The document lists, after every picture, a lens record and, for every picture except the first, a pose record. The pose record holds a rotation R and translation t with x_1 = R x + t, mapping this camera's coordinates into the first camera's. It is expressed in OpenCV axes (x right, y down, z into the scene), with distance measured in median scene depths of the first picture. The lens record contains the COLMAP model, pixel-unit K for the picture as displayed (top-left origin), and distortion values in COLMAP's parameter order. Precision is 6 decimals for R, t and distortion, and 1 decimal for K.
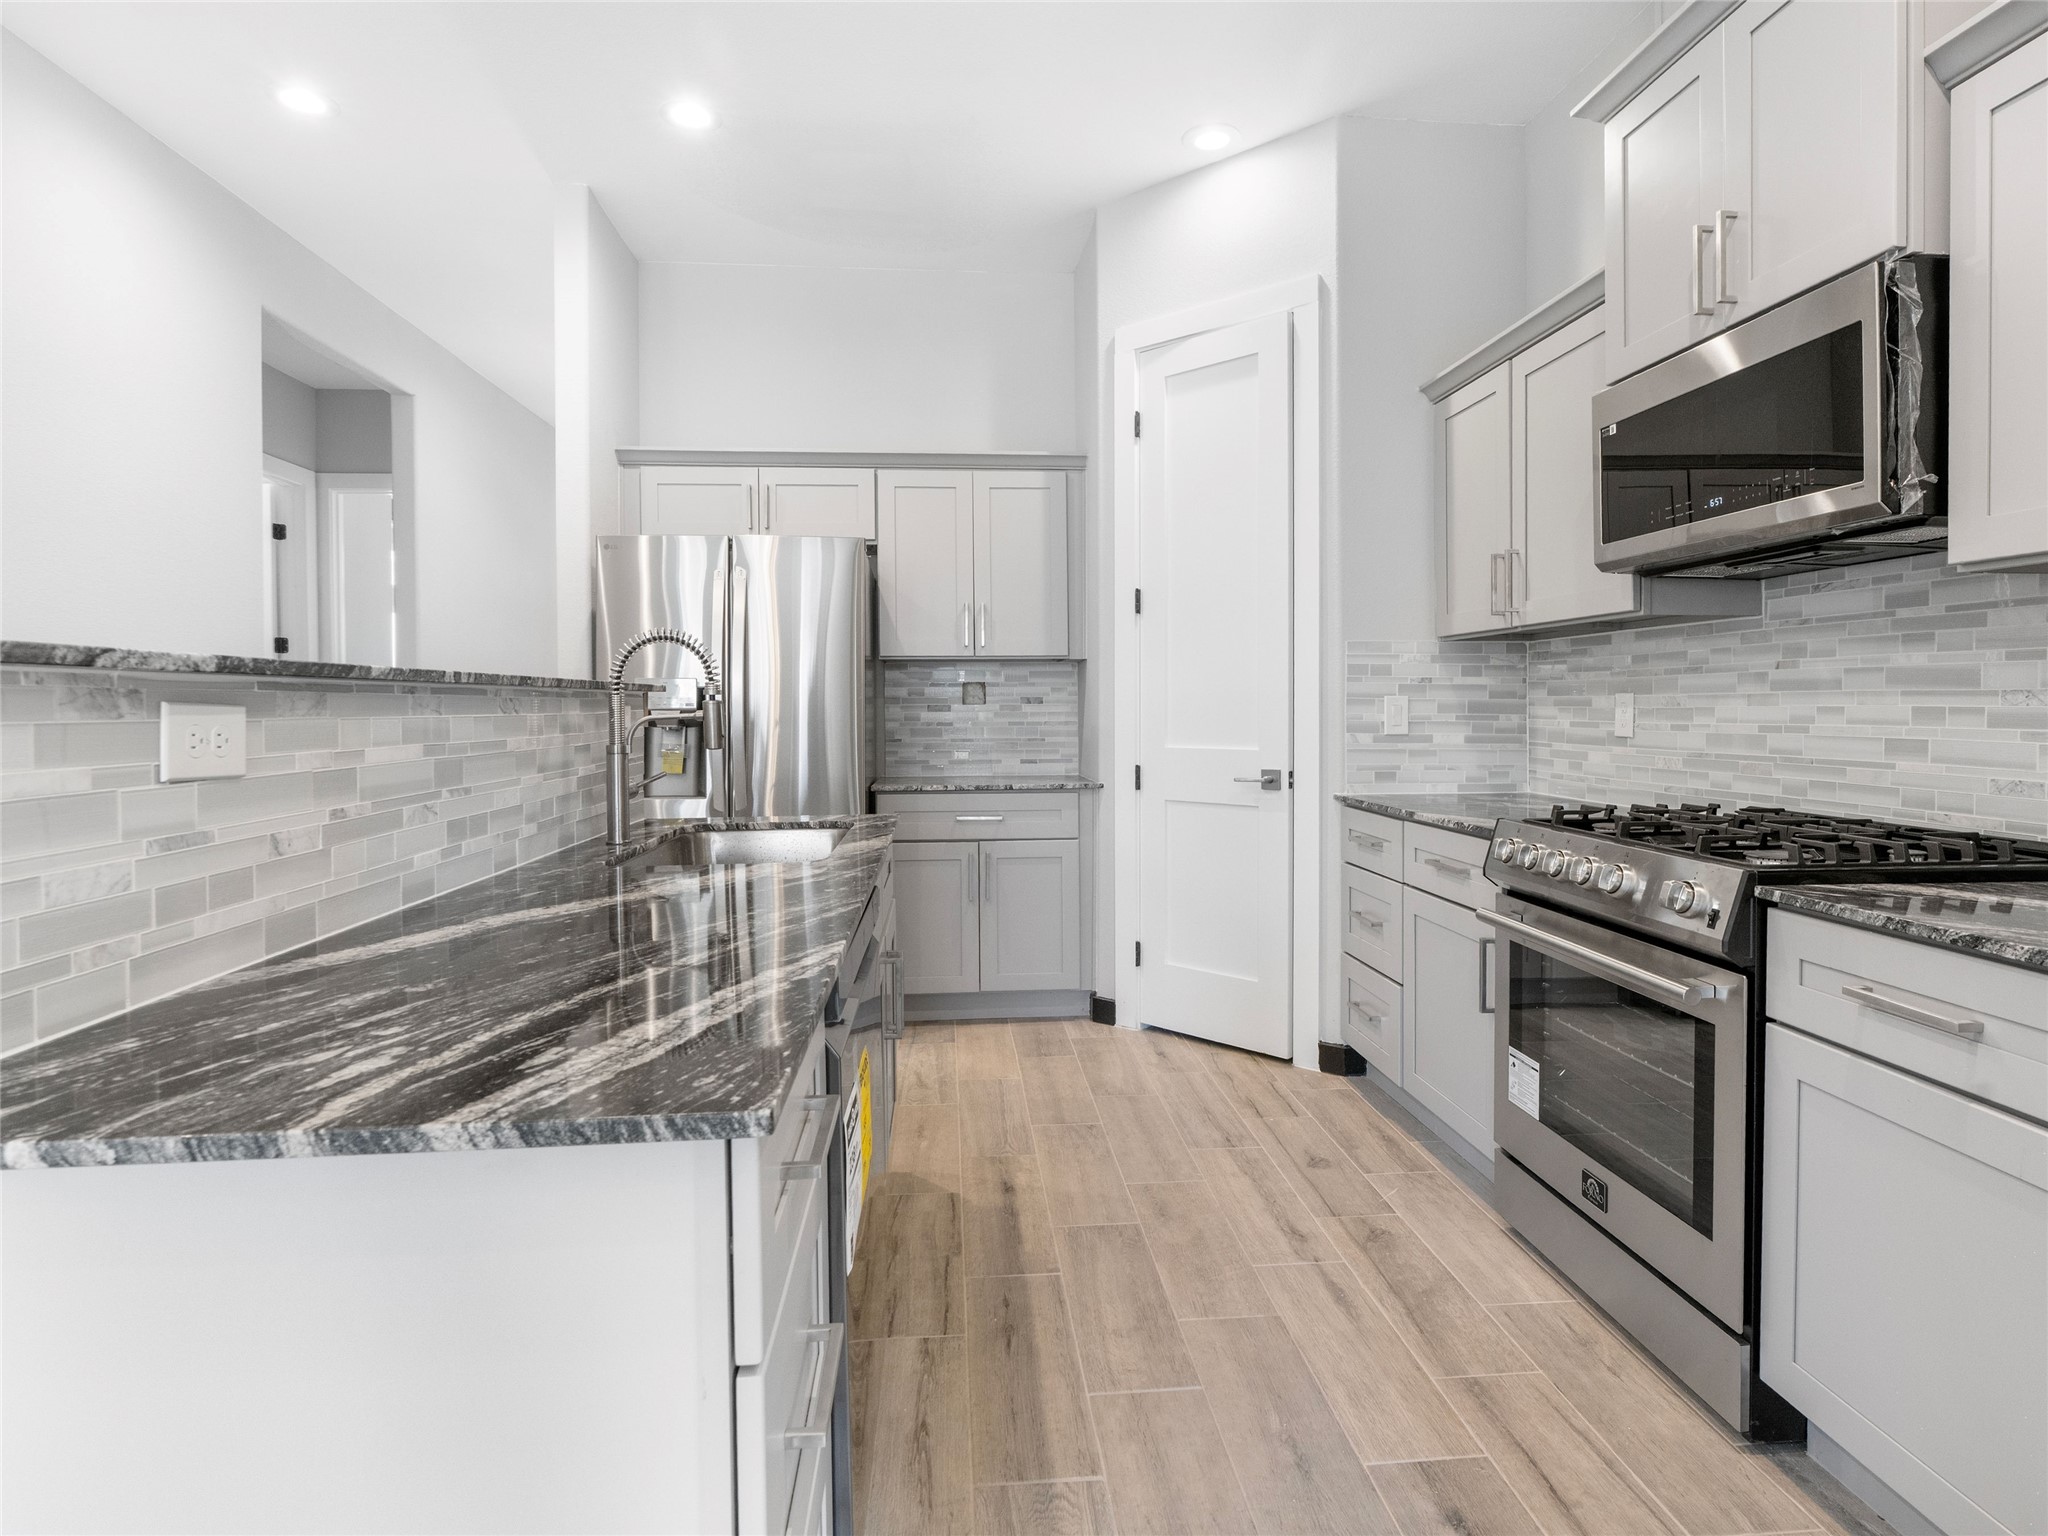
lens RADIAL K [[1087.3, 0, 1040.1], [0, 1087.3, 720.1], [0, 0, 1]] dist [-0.005119, 0.001396]
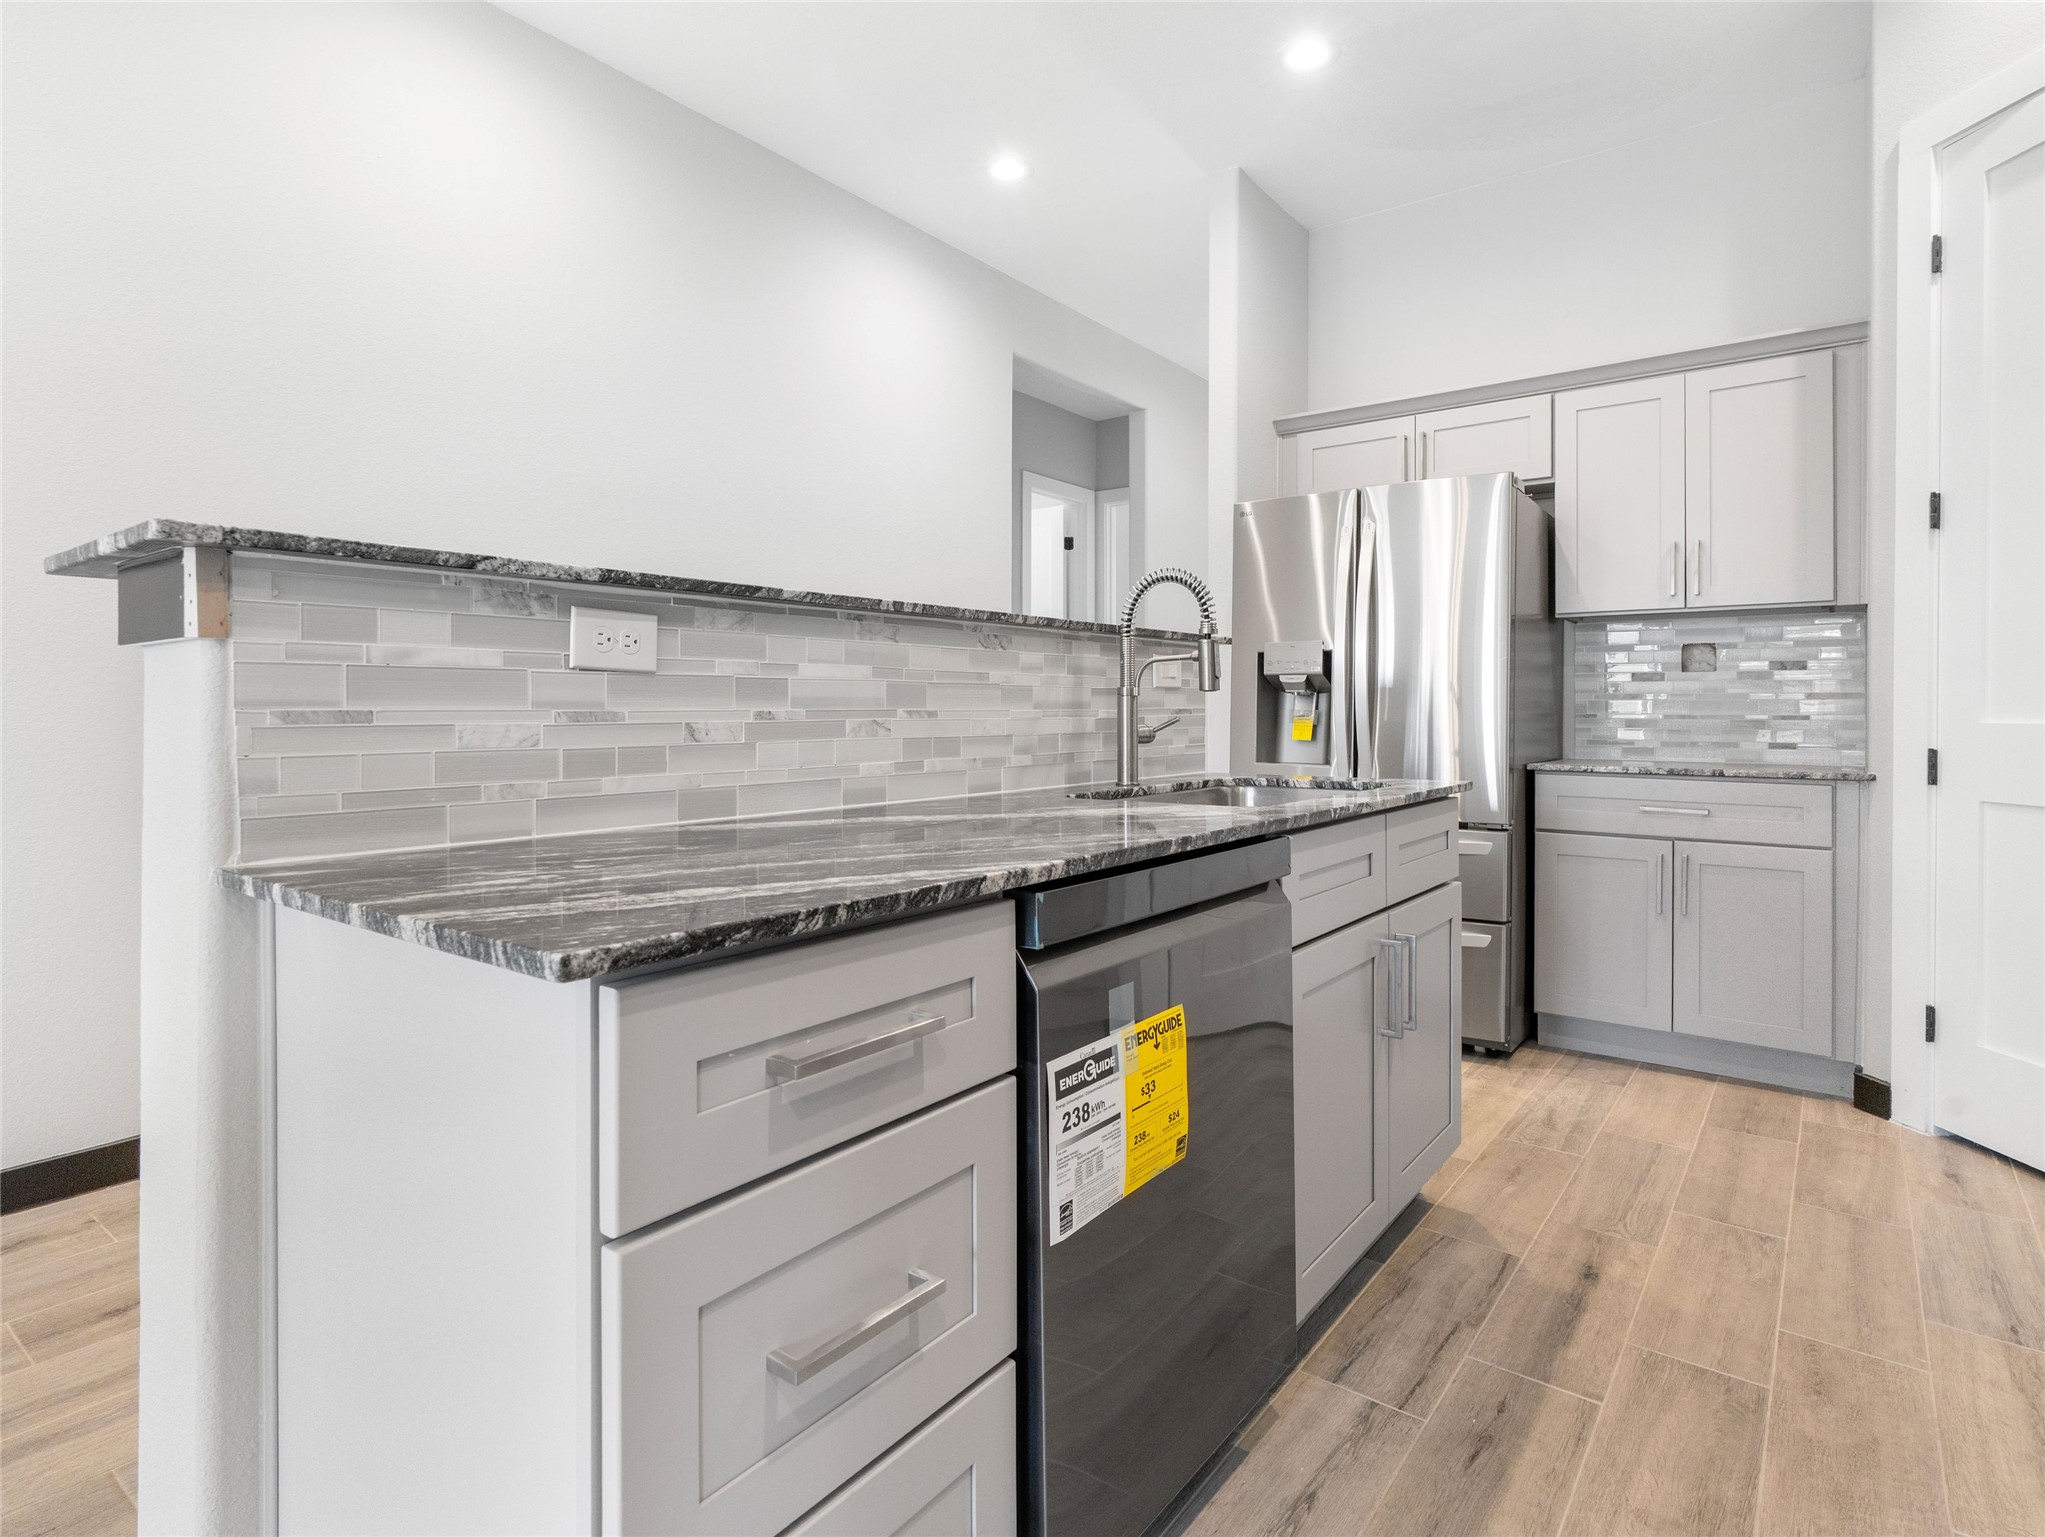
lens RADIAL K [[1082.2, 0, 1028.1], [0, 1082.2, 708.3], [0, 0, 1]] dist [-0.000521, 0.000112]
pose [[0.741960, 0.008110, -0.670395, 0.197932], [-0.015092, 0.999875, -0.004608, 0.043892], [0.670275, 0.013537, 0.741990, 0.173387]]
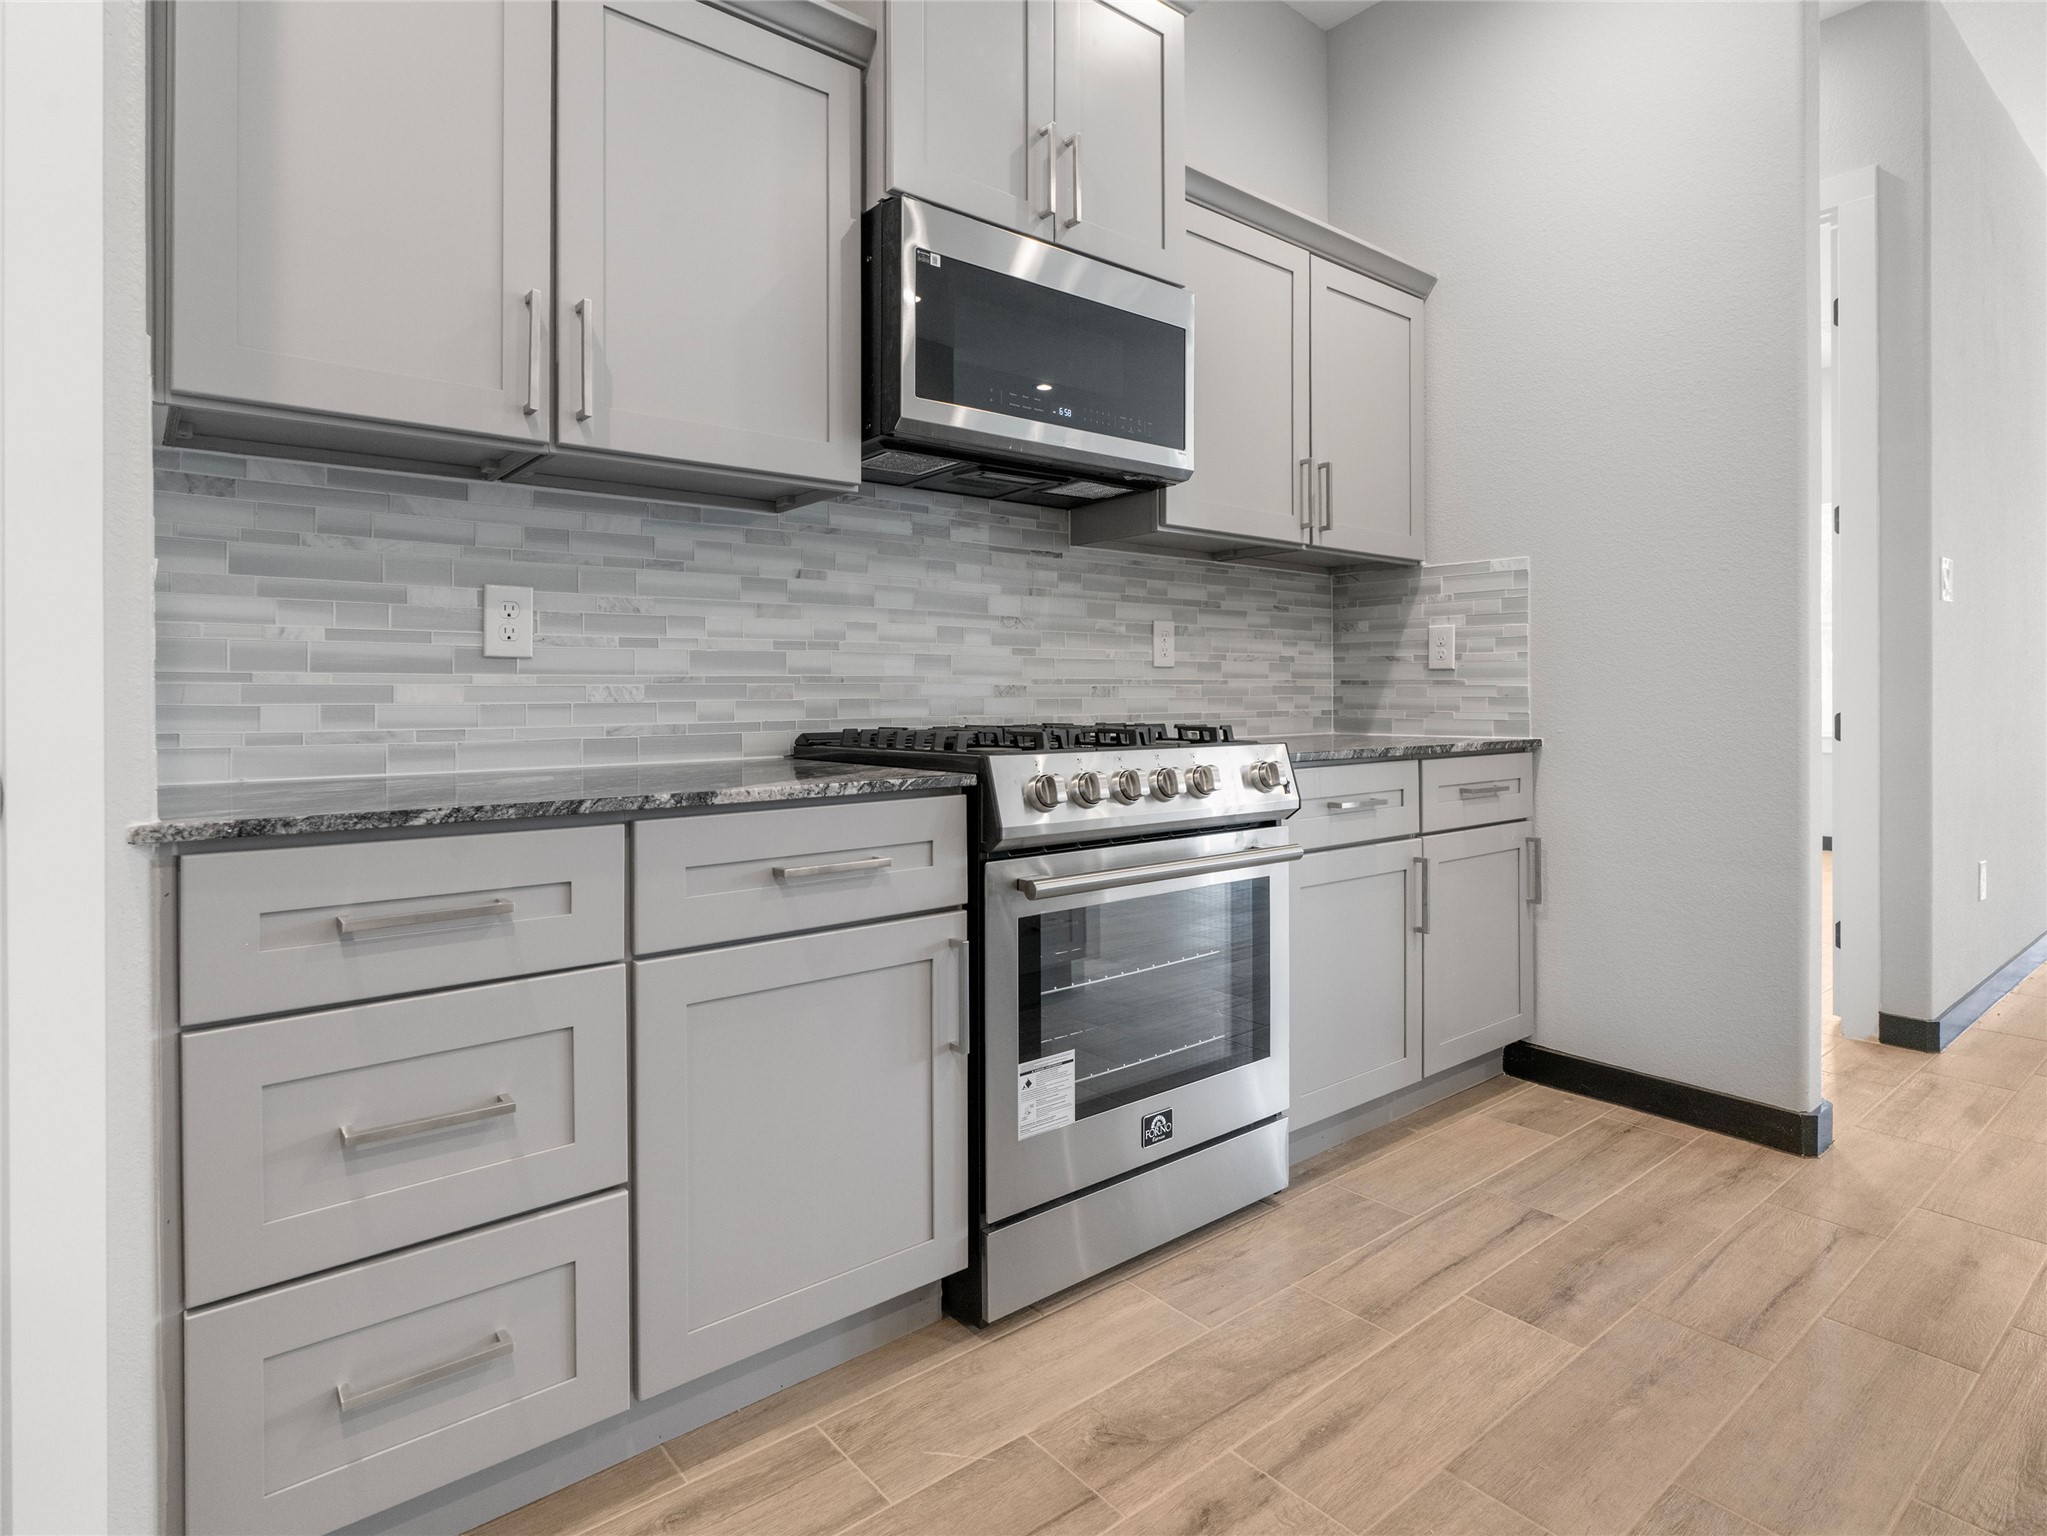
lens RADIAL K [[1106.2, 0, 1020.1], [0, 1106.2, 699.7], [0, 0, 1]] dist [-0.003693, -0.000155]
pose [[-0.558394, 0.003210, 0.829570, -0.174436], [0.018362, 0.999795, 0.008491, 0.048200], [-0.829373, 0.019974, -0.558339, 1.349778]]
